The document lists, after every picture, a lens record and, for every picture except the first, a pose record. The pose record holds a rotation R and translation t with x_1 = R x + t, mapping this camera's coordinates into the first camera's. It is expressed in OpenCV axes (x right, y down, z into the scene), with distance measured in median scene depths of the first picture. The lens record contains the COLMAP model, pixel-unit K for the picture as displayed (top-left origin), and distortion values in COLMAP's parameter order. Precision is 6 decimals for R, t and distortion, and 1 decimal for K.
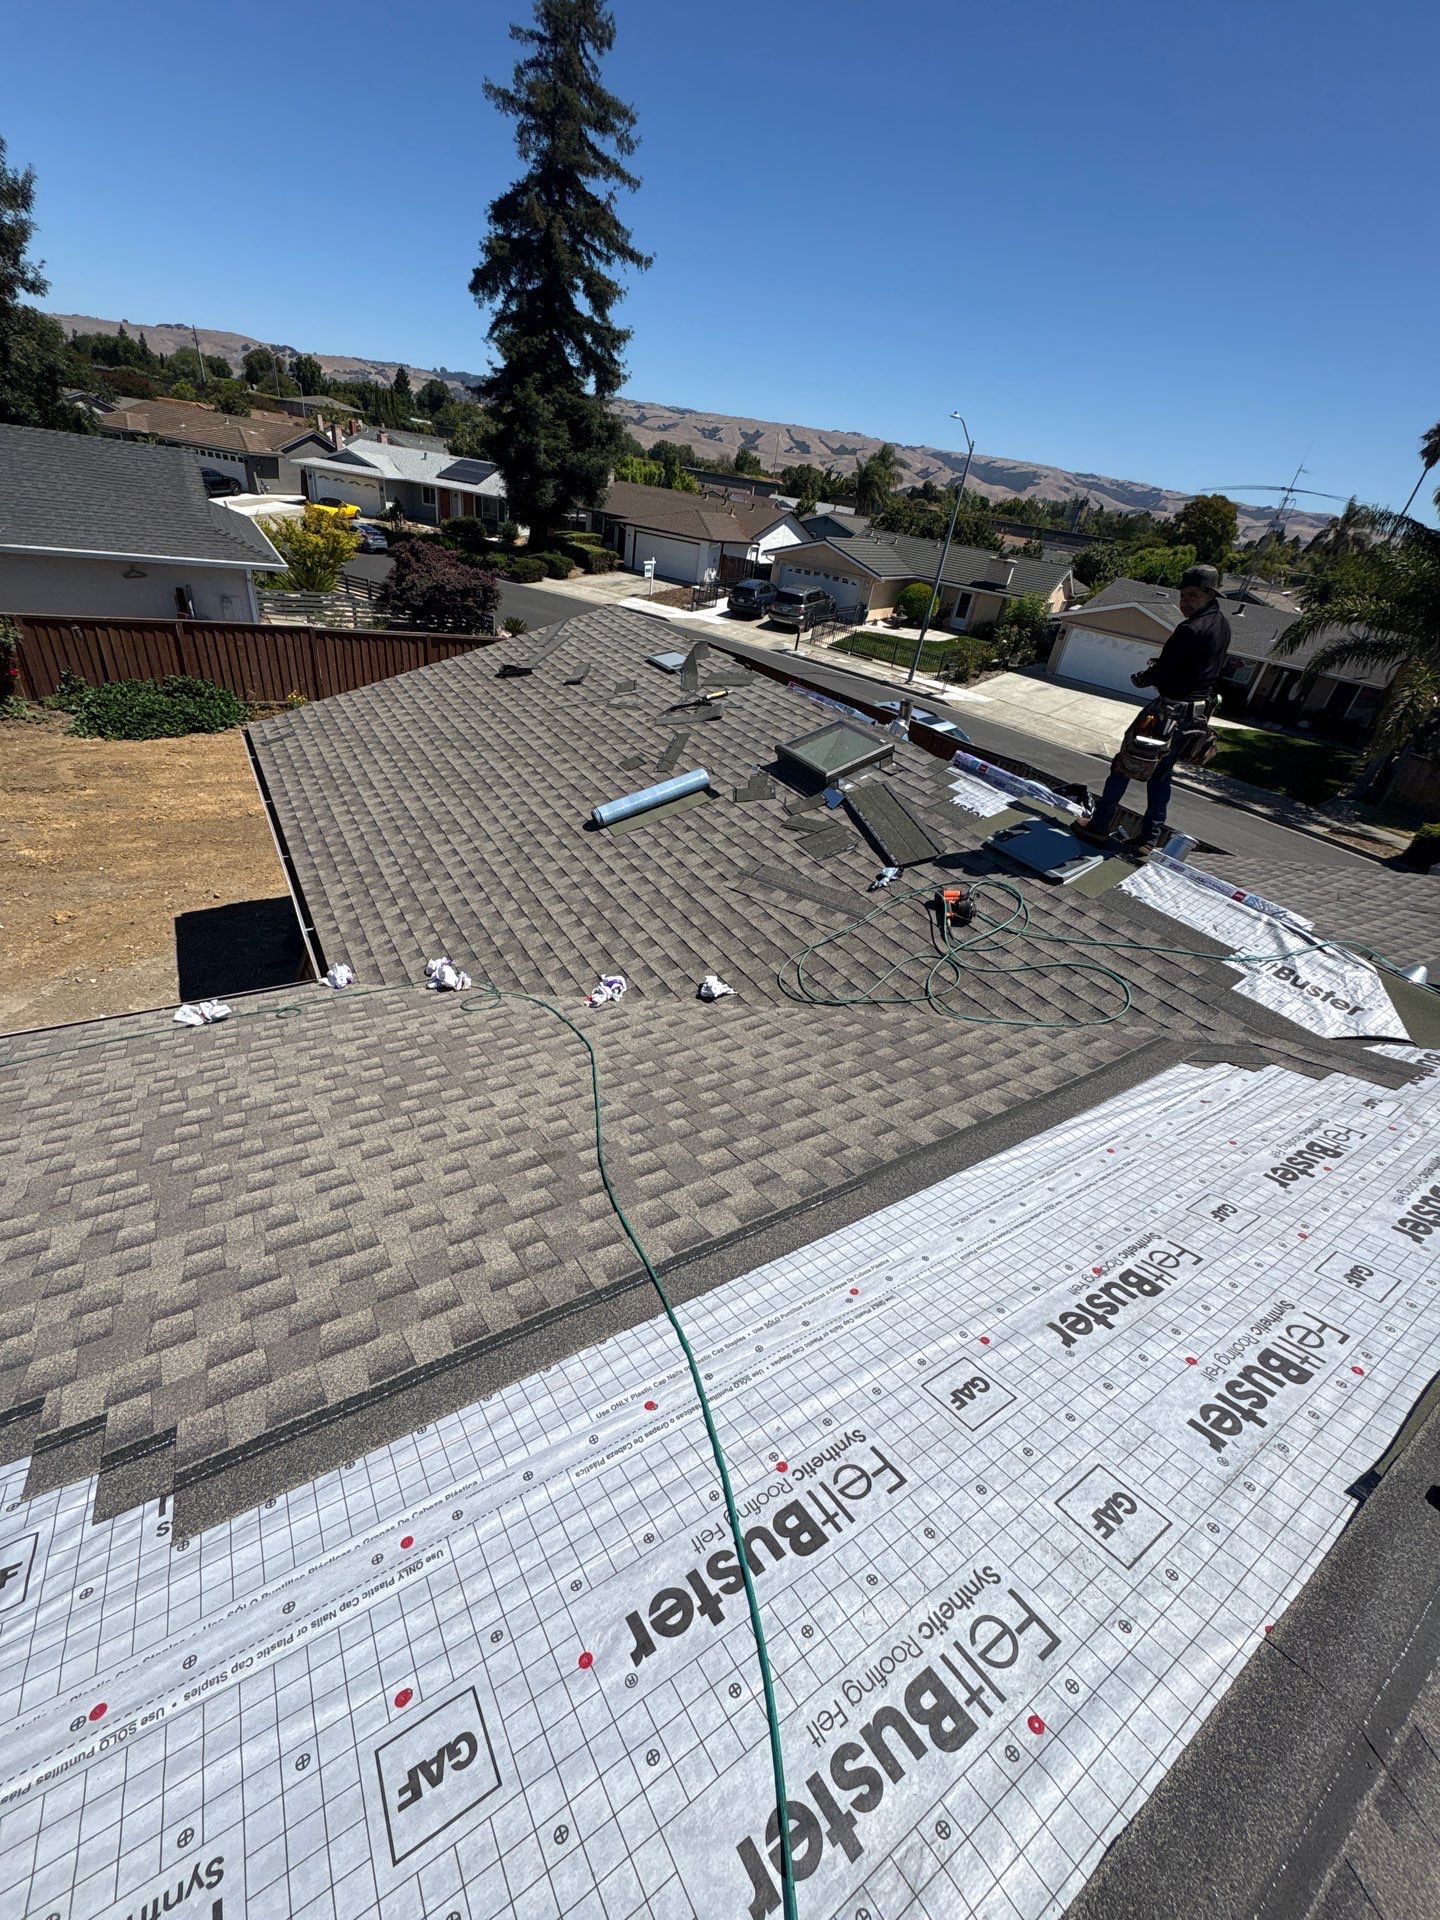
lens RADIAL K [[762.2, 0, 720.3], [0, 762.2, 960.6], [0, 0, 1]] dist [0.002149, -0.001377]
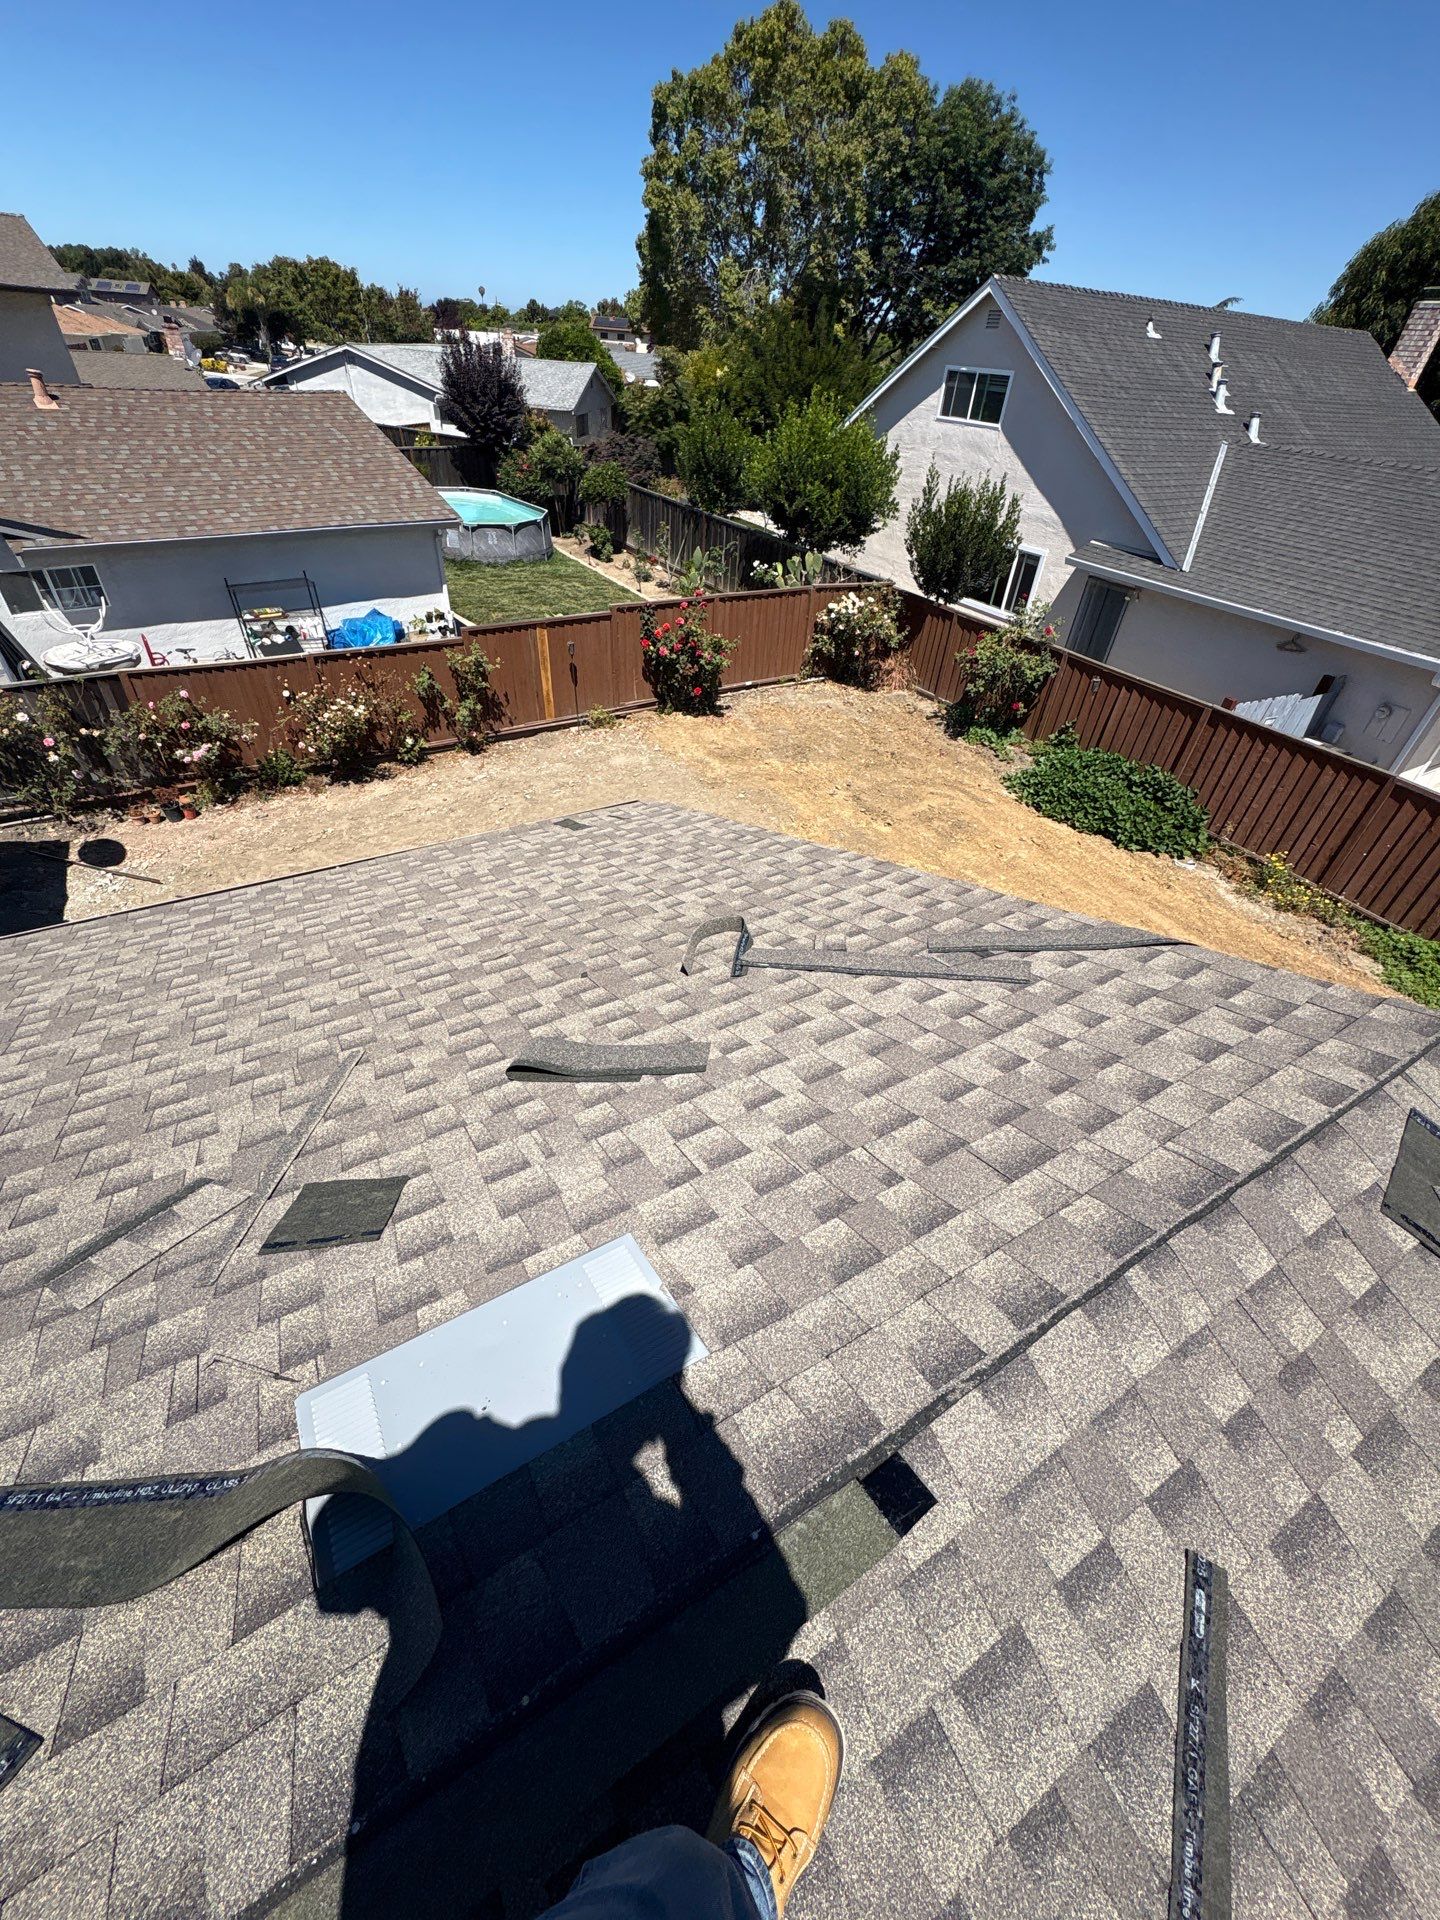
lens RADIAL K [[762.2, 0, 720.5], [0, 762.2, 957.9], [0, 0, 1]] dist [0.002149, -0.001377]
pose [[-0.000269, 0.511377, -0.859356, 0.005192], [-0.589035, 0.694371, 0.413384, -0.114795], [0.808107, 0.506302, 0.301033, 0.200991]]
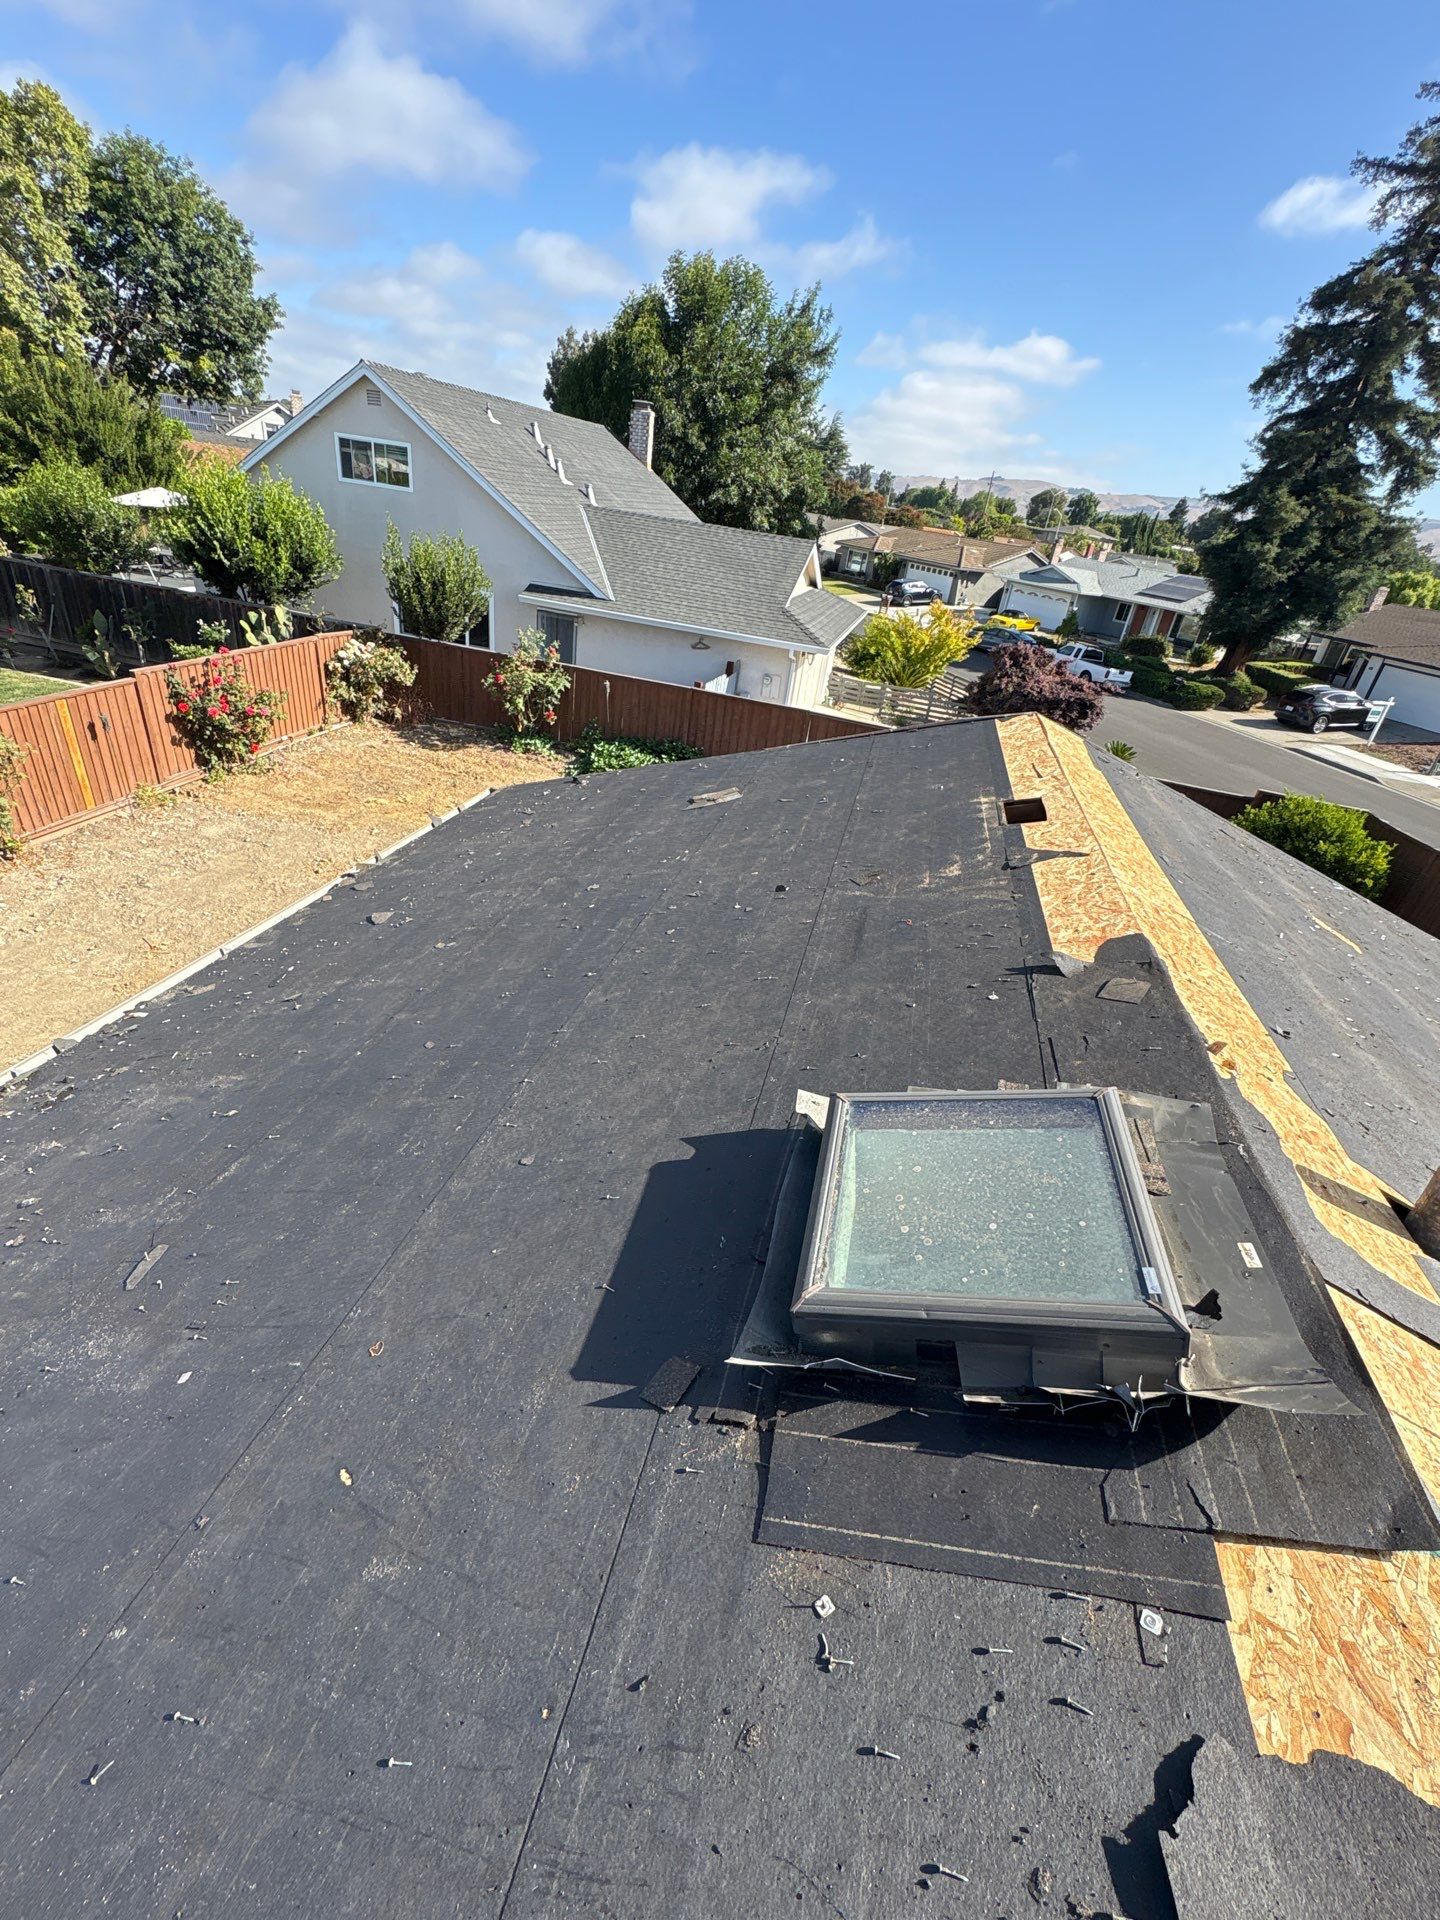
lens RADIAL K [[822.9, 0, 717.7], [0, 822.9, 960.2], [0, 0, 1]] dist [0.001565, -0.000308]
pose [[0.705478, 0.304251, -0.640103, 0.038525], [-0.400542, 0.916259, -0.005938, -0.048408], [0.584694, 0.260578, 0.768266, 0.109217]]
